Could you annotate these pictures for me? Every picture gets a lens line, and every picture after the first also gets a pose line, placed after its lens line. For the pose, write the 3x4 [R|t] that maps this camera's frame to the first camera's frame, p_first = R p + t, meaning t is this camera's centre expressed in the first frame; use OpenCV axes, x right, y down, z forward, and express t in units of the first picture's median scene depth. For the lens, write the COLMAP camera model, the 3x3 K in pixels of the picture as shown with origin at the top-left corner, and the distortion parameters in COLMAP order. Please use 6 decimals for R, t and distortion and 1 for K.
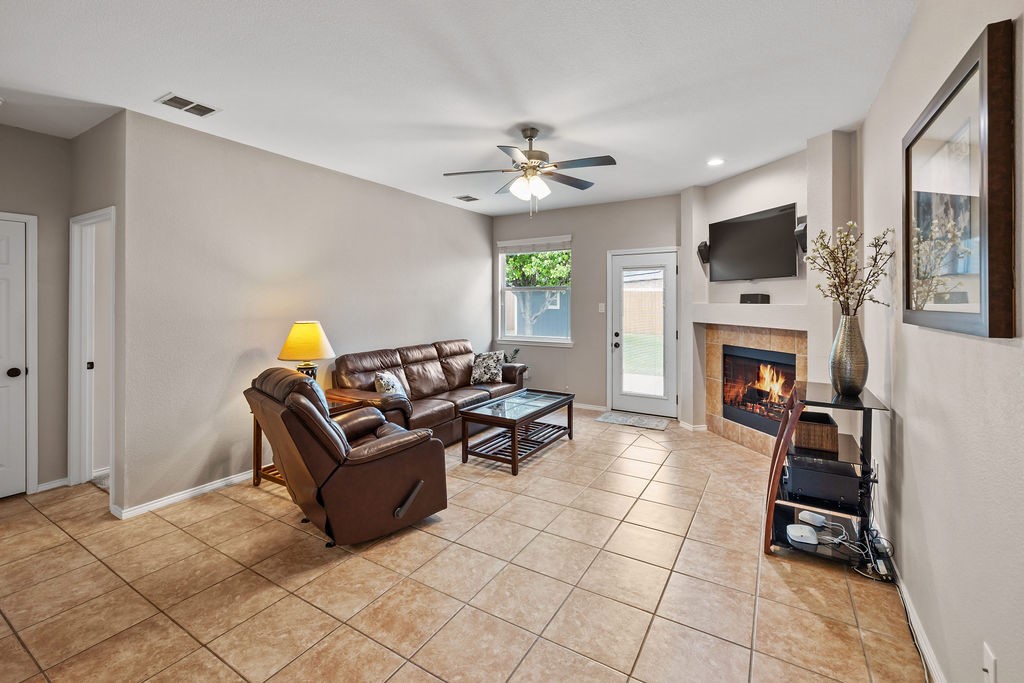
lens RADIAL K [[448.6, 0, 510.1], [0, 448.6, 299.6], [0, 0, 1]] dist [0.002602, 0.001327]
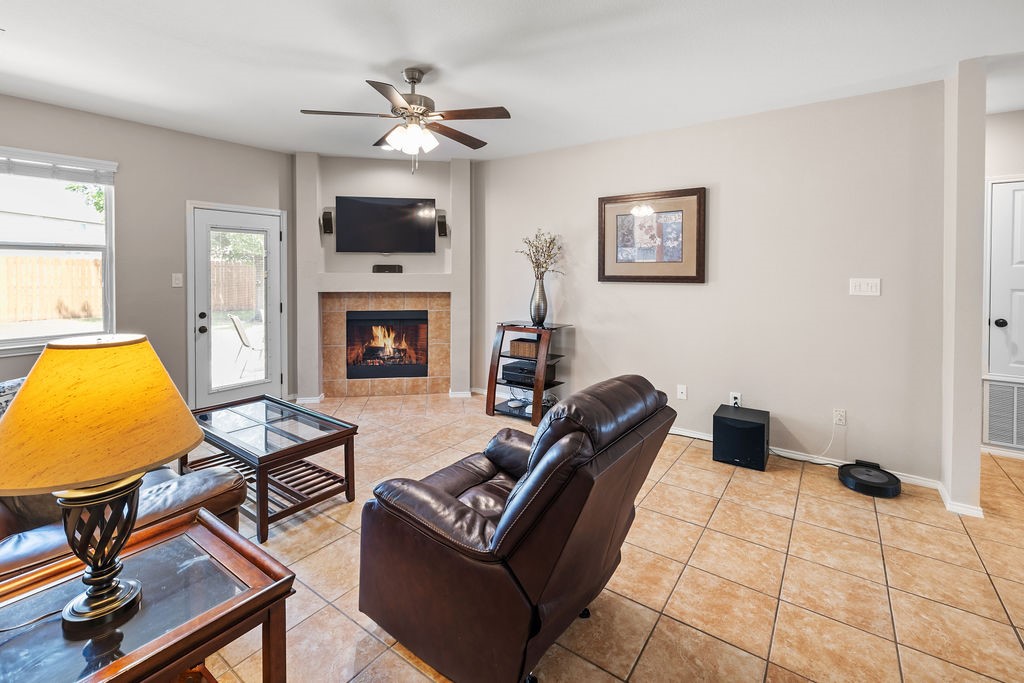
lens RADIAL K [[448.6, 0, 519.2], [0, 448.6, 276.0], [0, 0, 1]] dist [0.002602, 0.001327]
pose [[0.093668, -0.008132, 0.995570, -0.568142], [-0.006110, 0.999943, 0.008743, 0.003842], [-0.995585, -0.006902, 0.093613, 0.509248]]
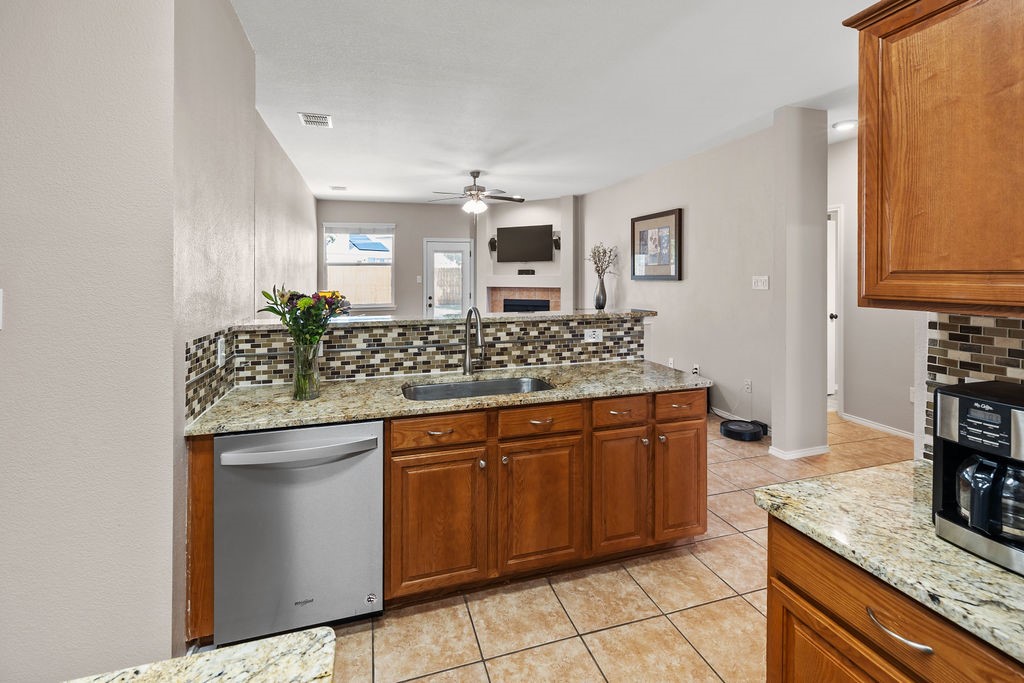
lens RADIAL K [[448.6, 0, 512.5], [0, 448.6, 265.4], [0, 0, 1]] dist [0.002602, 0.001327]
pose [[0.672270, 0.014440, 0.740165, -0.790496], [0.001792, 0.999775, -0.021132, 0.007685], [-0.740304, 0.015533, 0.672093, -0.173195]]
